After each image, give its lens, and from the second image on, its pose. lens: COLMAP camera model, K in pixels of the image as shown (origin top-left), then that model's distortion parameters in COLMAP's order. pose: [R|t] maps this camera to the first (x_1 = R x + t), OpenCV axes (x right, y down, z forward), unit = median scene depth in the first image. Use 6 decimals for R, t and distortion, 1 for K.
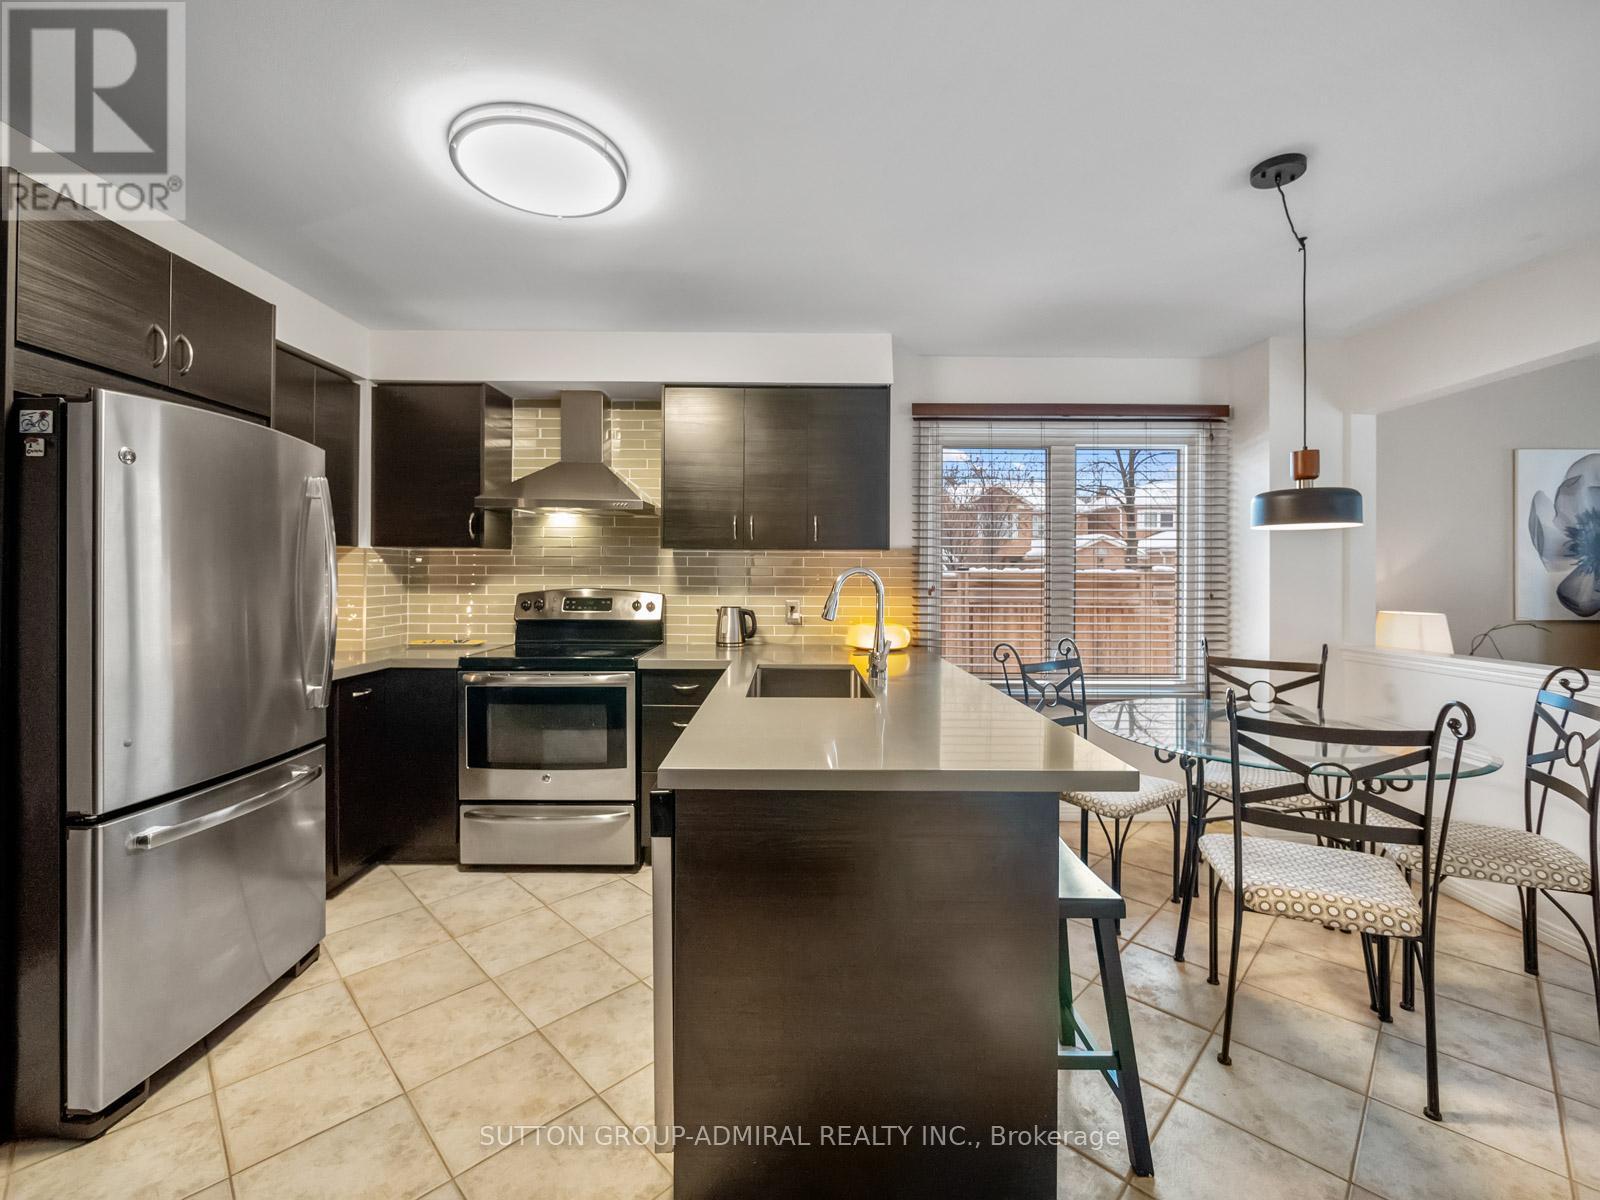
lens RADIAL K [[681.3, 0, 797.7], [0, 681.3, 578.6], [0, 0, 1]] dist [-0.000892, 0.000113]
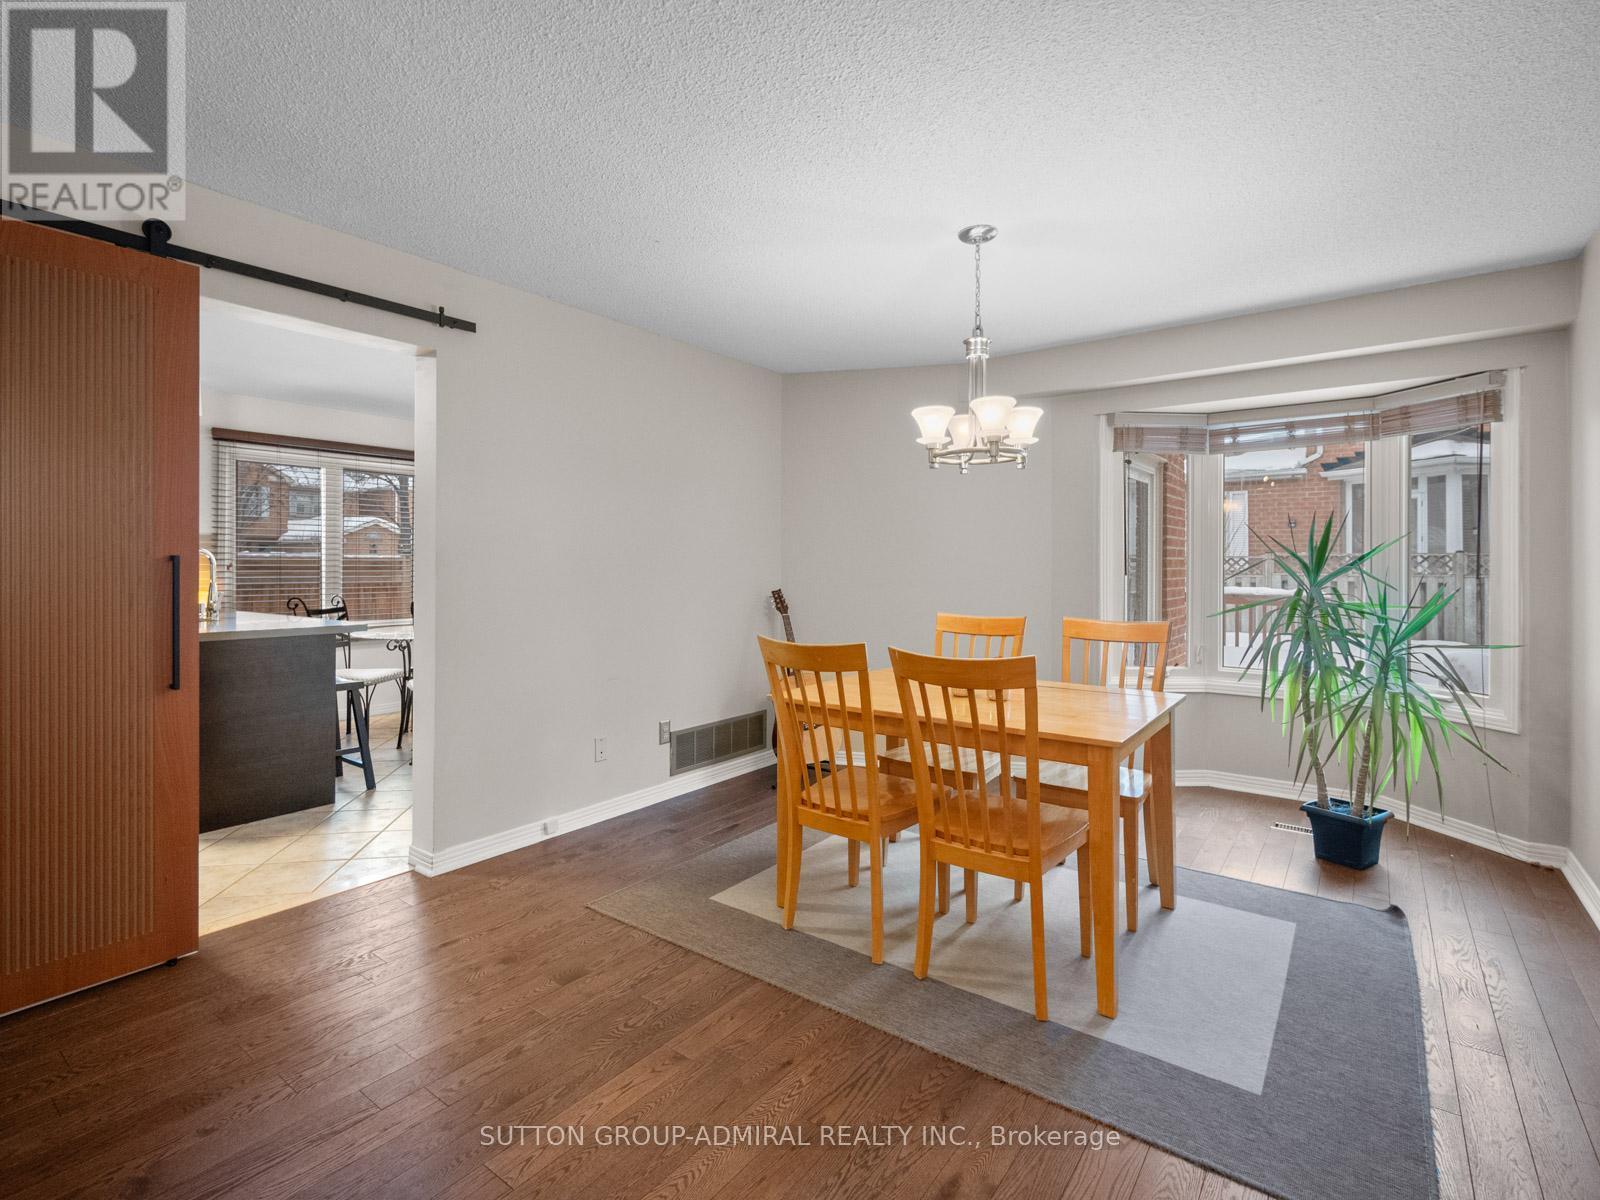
lens RADIAL K [[765.3, 0, 797.5], [0, 765.3, 565.7], [0, 0, 1]] dist [-0.000566, 0.000033]
pose [[0.604001, -0.002309, 0.796980, -0.338105], [0.002198, 0.999997, 0.001231, 0.016574], [-0.796981, 0.001009, 0.604004, -0.834639]]
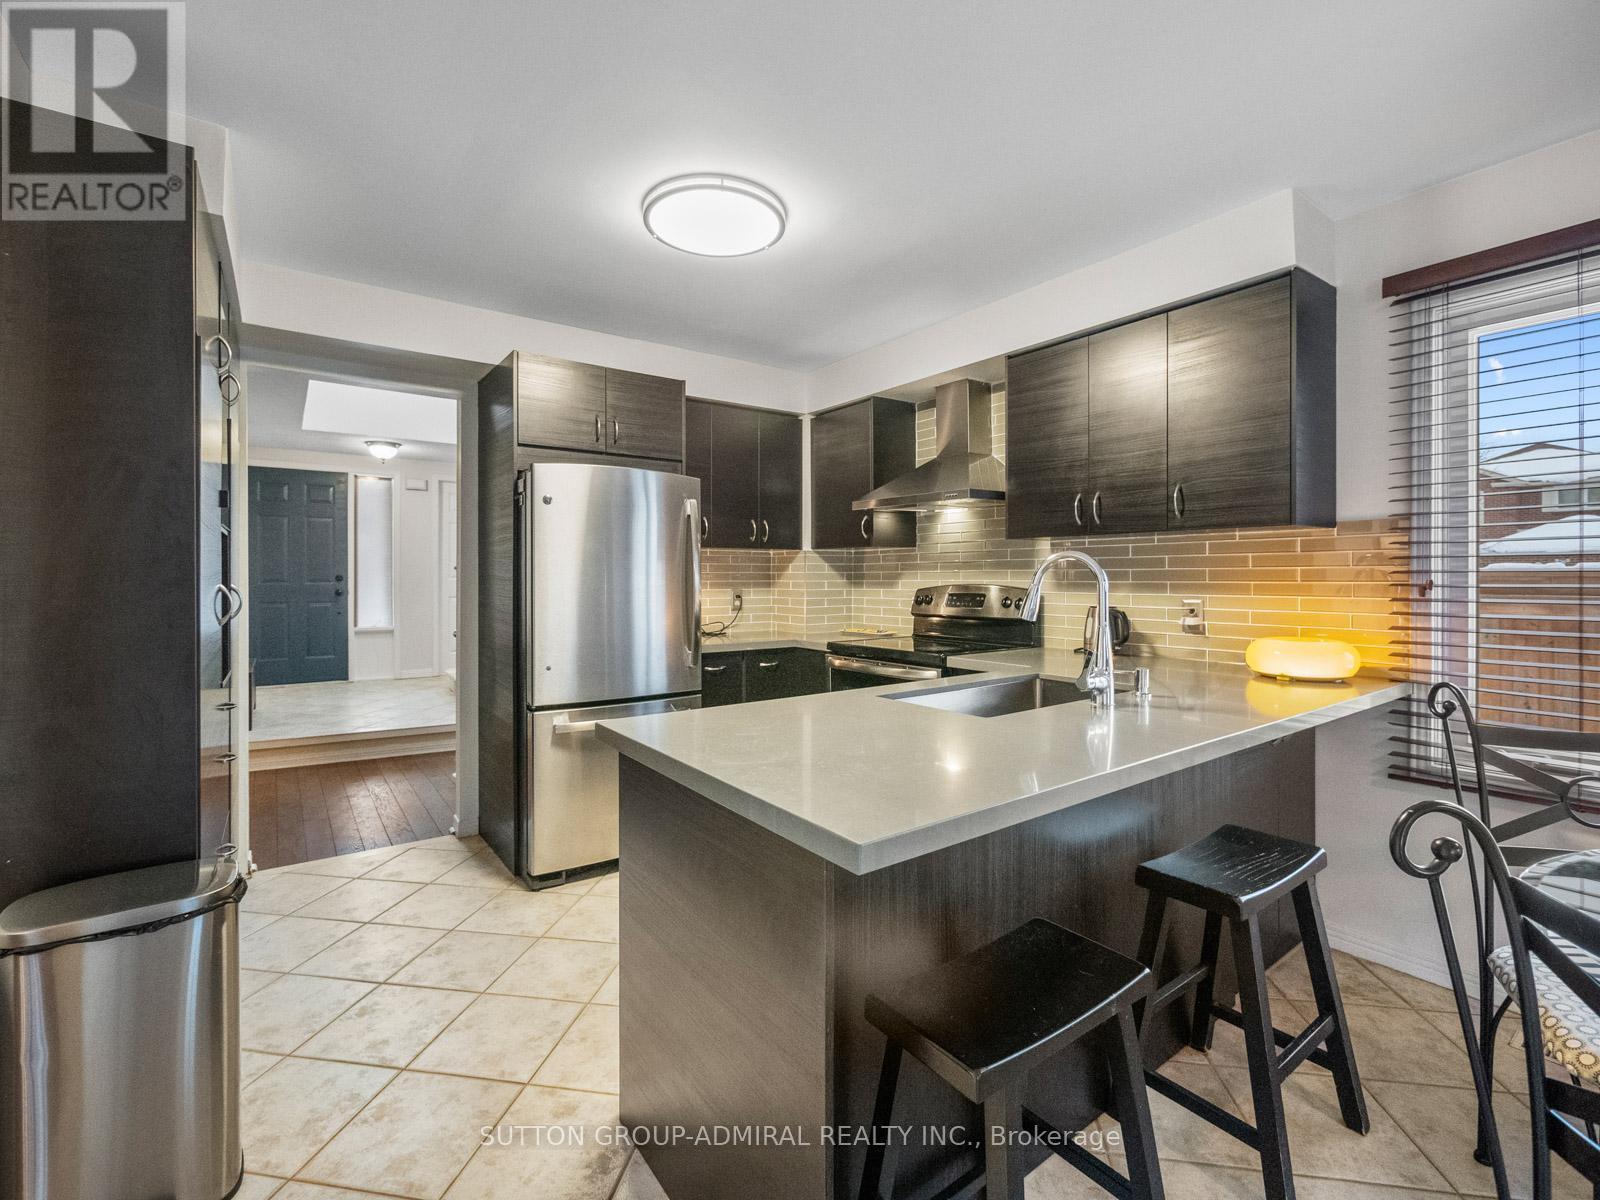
lens RADIAL K [[712.9, 0, 791.1], [0, 712.9, 581.0], [0, 0, 1]] dist [-0.003115, -0.000246]
pose [[0.583176, -0.002029, -0.812344, 0.371533], [-0.000020, 0.999997, -0.002511, 0.012768], [0.812346, 0.001481, 0.583174, 0.204869]]
